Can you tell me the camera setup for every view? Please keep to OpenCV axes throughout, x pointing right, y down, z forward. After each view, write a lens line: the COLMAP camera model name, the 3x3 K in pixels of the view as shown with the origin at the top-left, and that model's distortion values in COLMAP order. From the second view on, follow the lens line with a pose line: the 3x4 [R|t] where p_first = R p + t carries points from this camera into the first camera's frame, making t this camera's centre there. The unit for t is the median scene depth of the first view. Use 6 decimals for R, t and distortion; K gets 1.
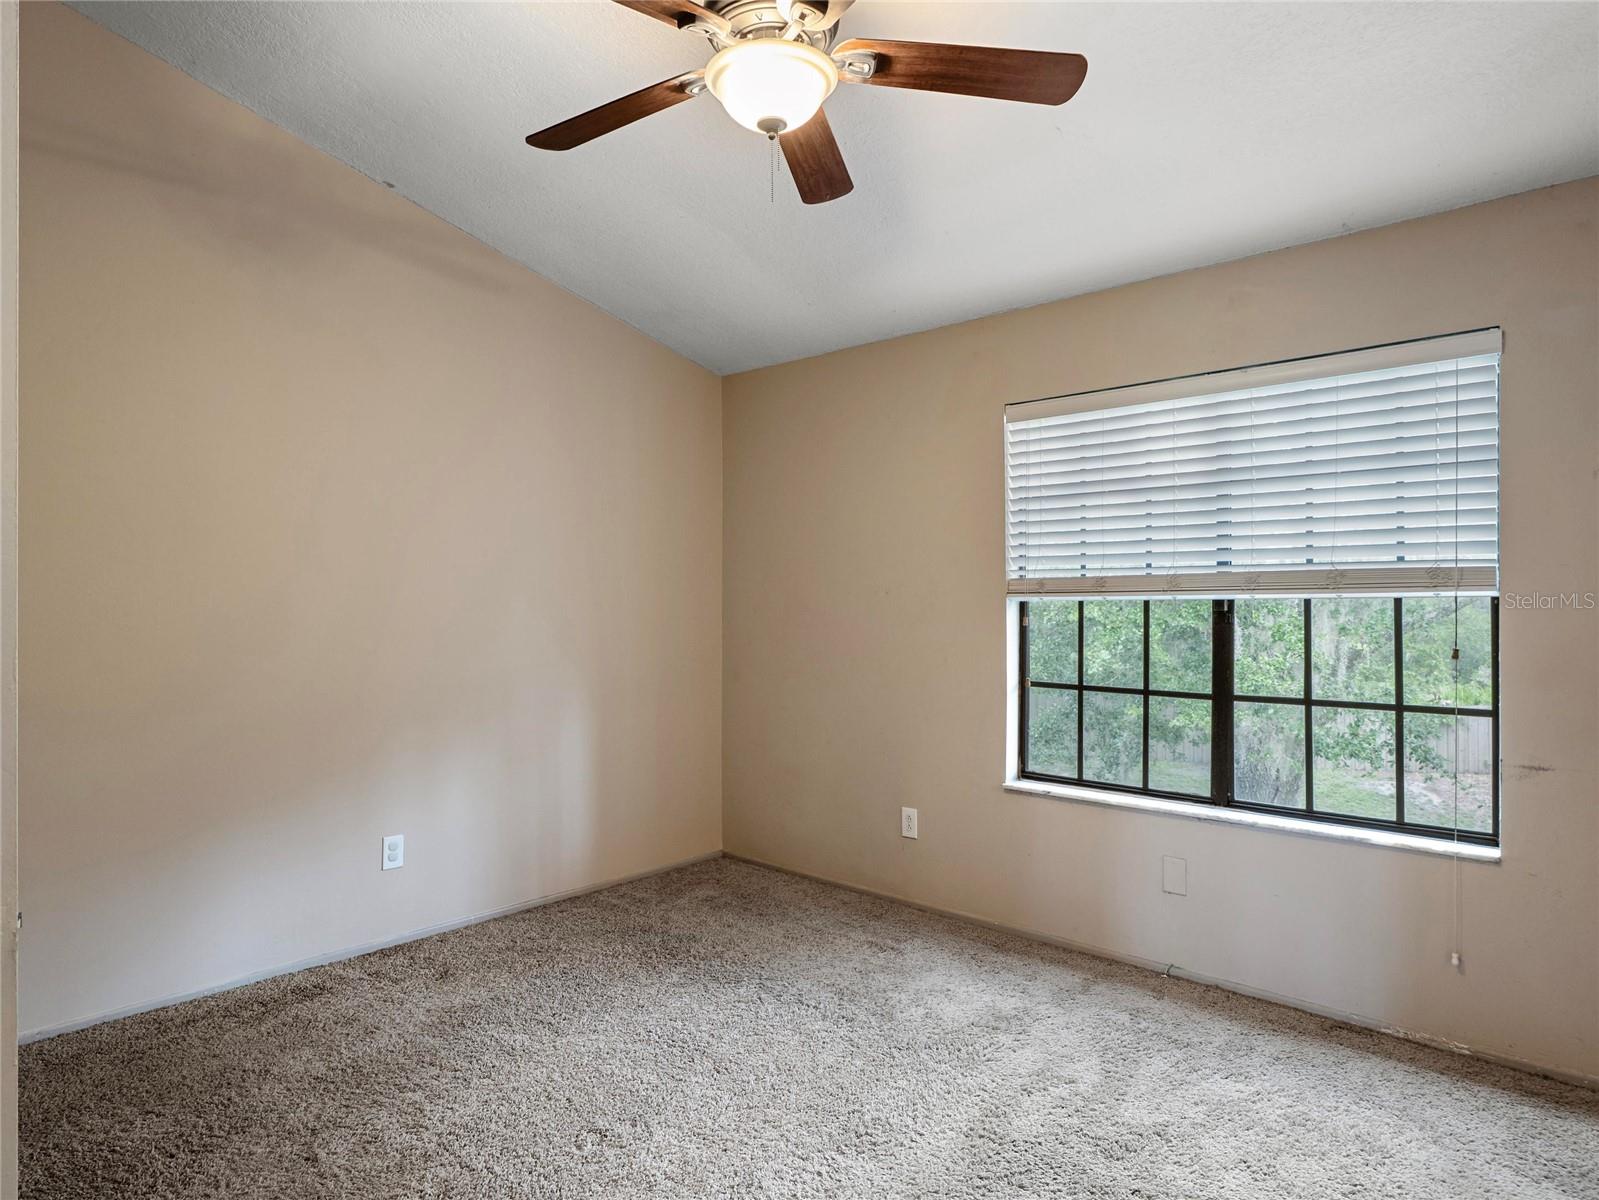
lens RADIAL K [[967.1, 0, 798.1], [0, 967.1, 614.5], [0, 0, 1]] dist [-0.013597, 0.007697]
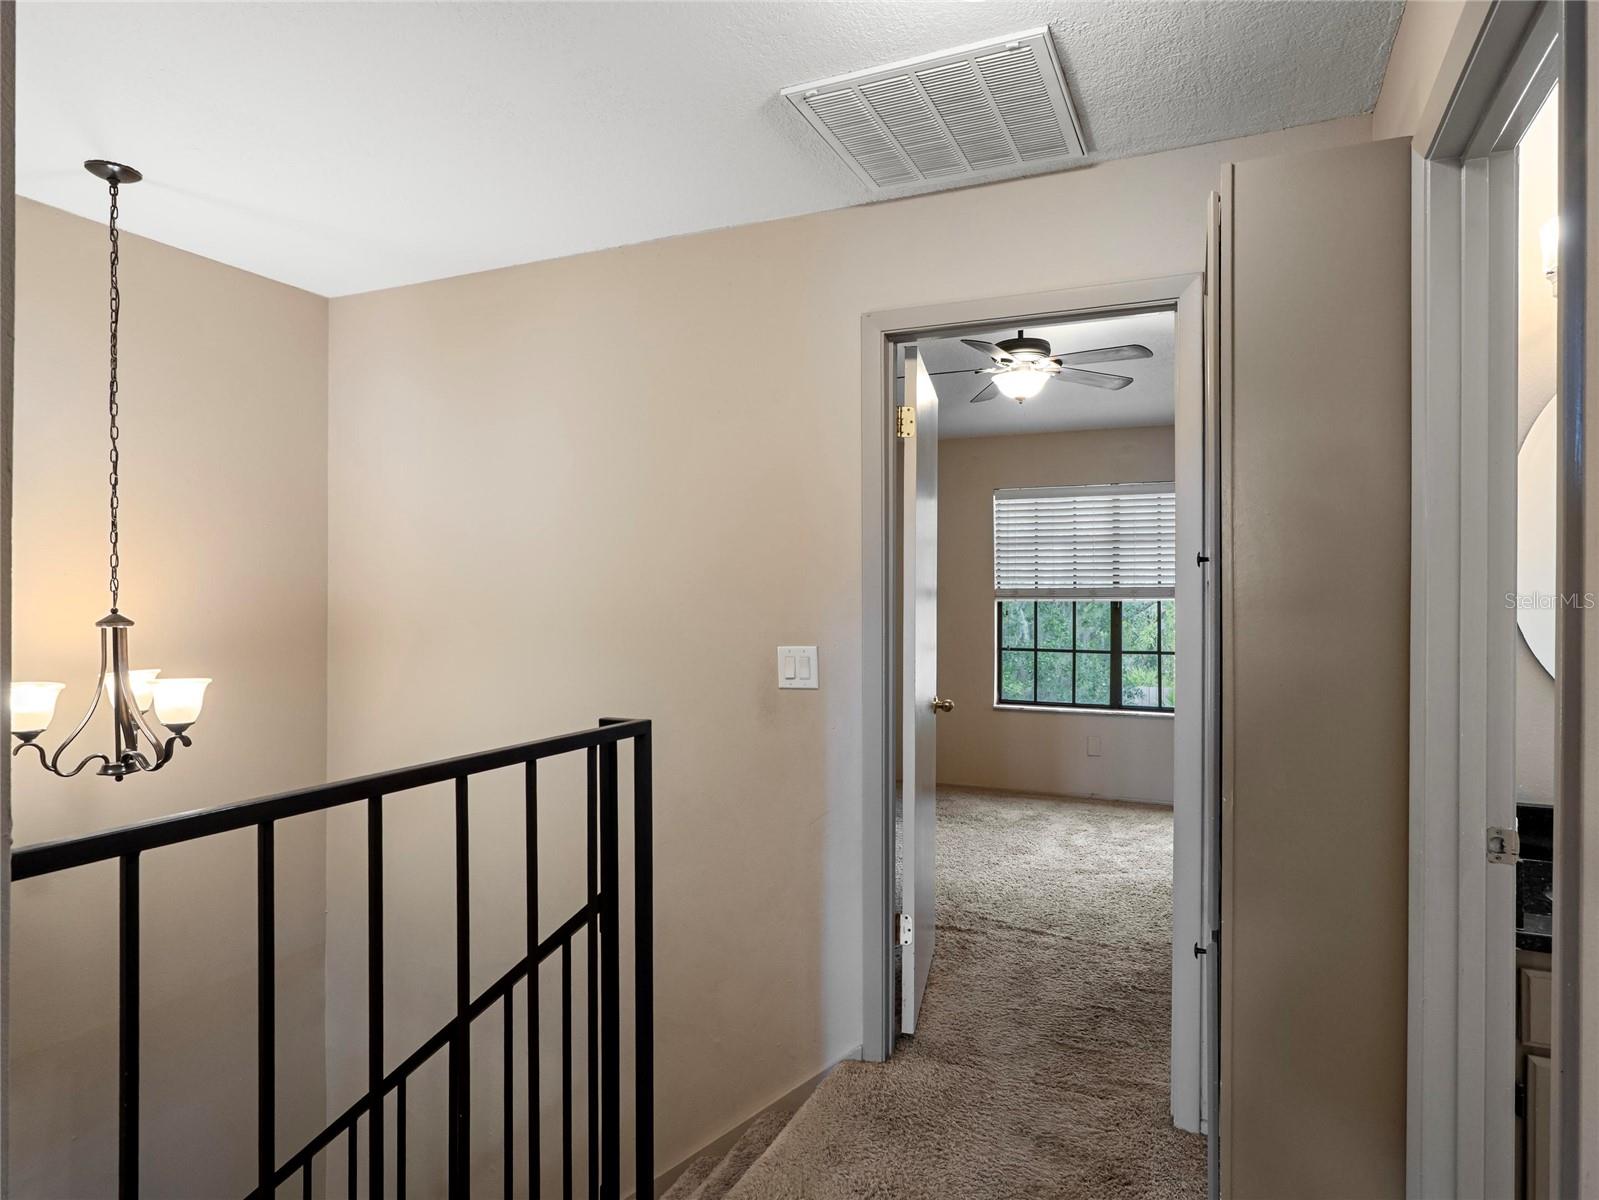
lens RADIAL K [[967.1, 0, 800.3], [0, 967.1, 606.4], [0, 0, 1]] dist [-0.013597, 0.007697]
pose [[0.951488, 0.004349, 0.307654, -0.700245], [-0.001922, 0.999965, -0.008190, 0.010506], [-0.307679, 0.007202, 0.951463, -0.594739]]
